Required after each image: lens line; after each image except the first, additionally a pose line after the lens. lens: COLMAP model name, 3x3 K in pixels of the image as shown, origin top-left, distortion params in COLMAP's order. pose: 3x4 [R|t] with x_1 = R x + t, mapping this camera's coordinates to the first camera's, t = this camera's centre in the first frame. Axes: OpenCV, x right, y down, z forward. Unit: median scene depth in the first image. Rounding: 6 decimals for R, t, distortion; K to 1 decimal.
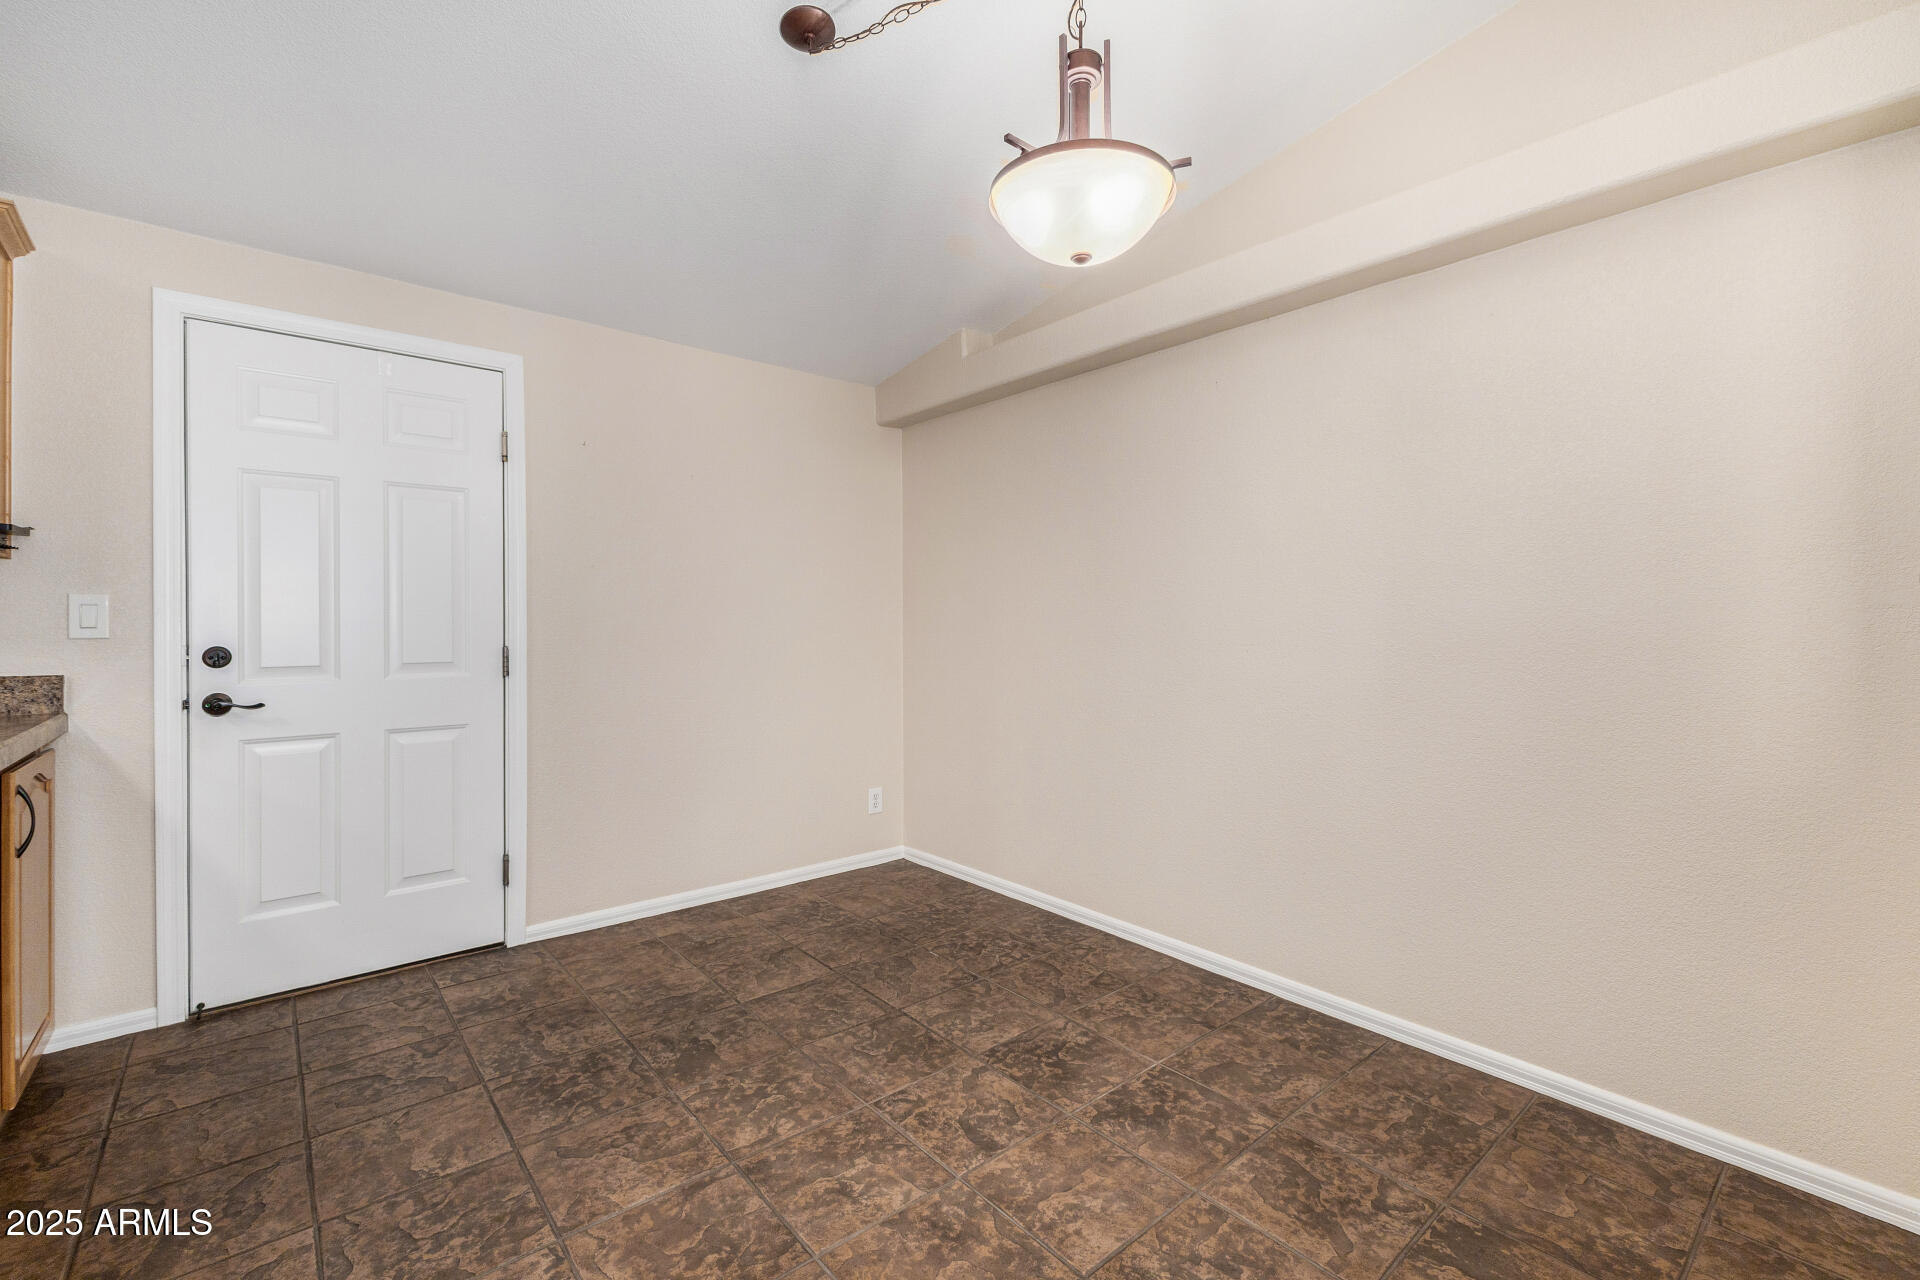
lens RADIAL K [[829.0, 0, 967.9], [0, 829.0, 631.5], [0, 0, 1]] dist [0.010777, 0.000460]
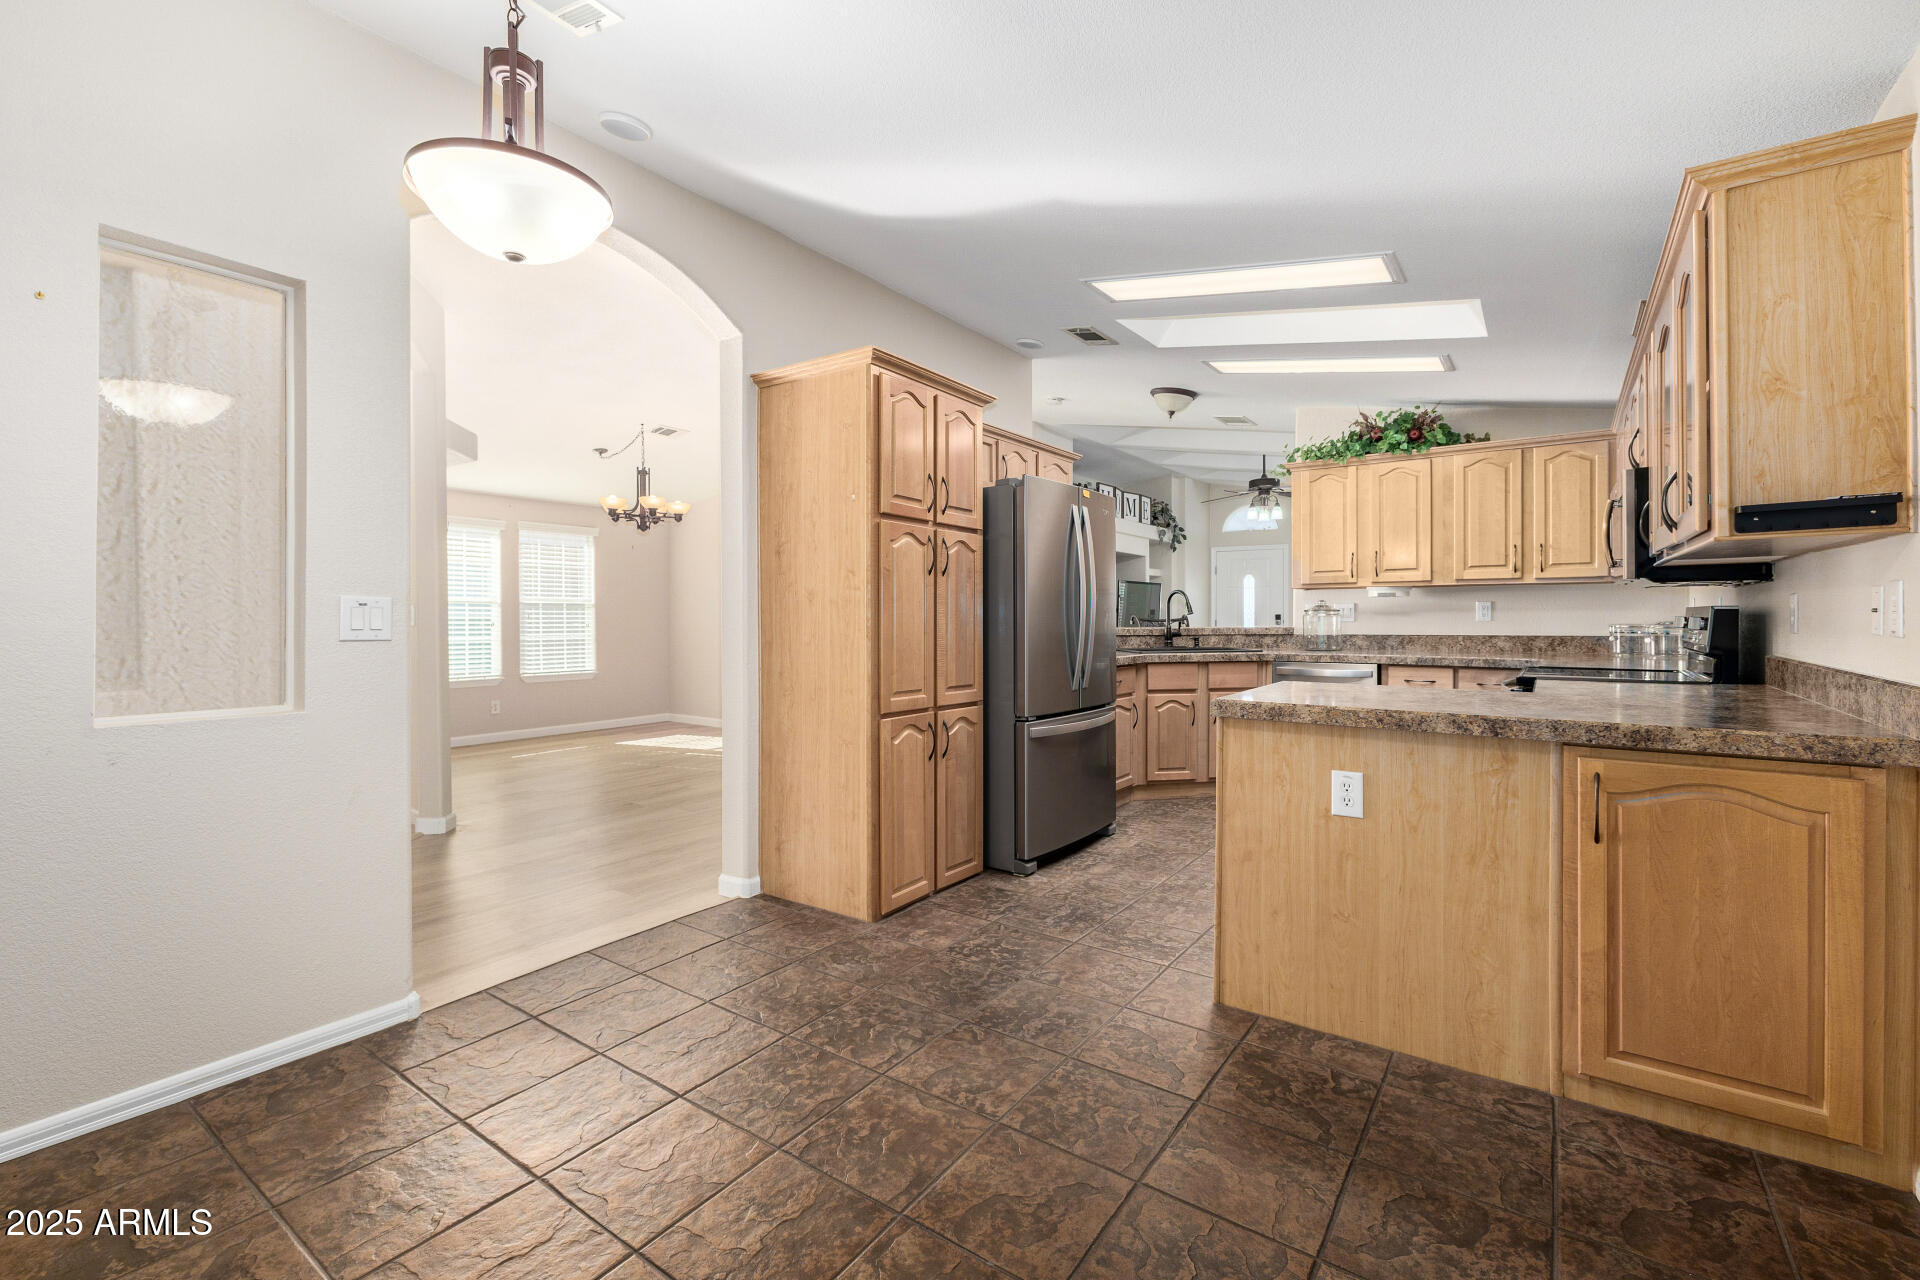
lens RADIAL K [[829.0, 0, 964.6], [0, 829.0, 624.2], [0, 0, 1]] dist [0.010777, 0.000460]
pose [[-0.971204, -0.005034, -0.238196, -0.137759], [-0.008981, 0.999840, 0.015489, -0.011081], [0.238080, 0.017182, -0.971094, 1.938536]]
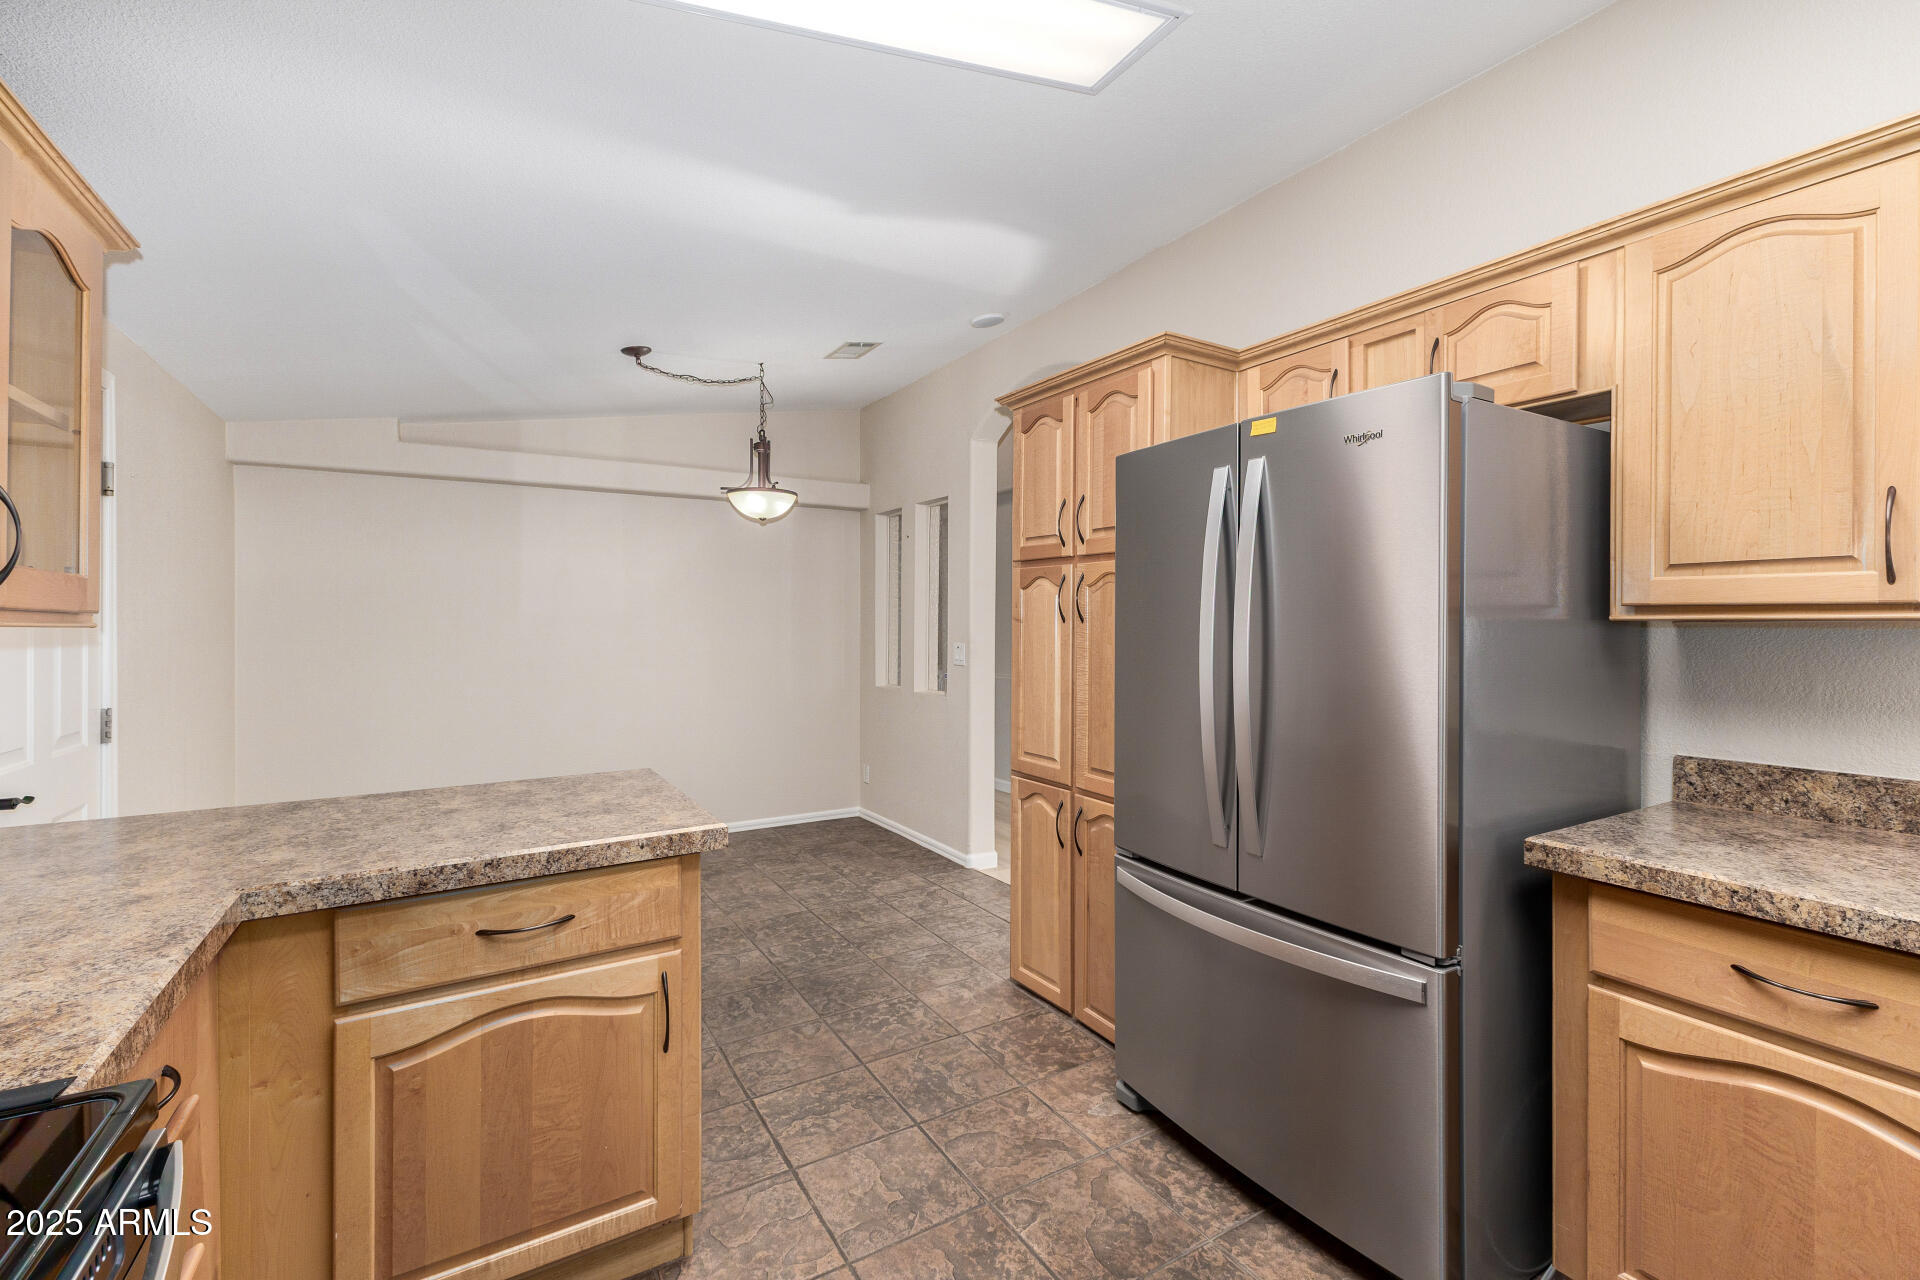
lens RADIAL K [[829.0, 0, 967.0], [0, 829.0, 632.1], [0, 0, 1]] dist [0.010777, 0.000460]
pose [[0.169968, -0.019355, 0.985259, -2.137335], [0.015836, 0.999732, 0.016908, -0.109936], [-0.985322, 0.012728, 0.170229, -0.070529]]
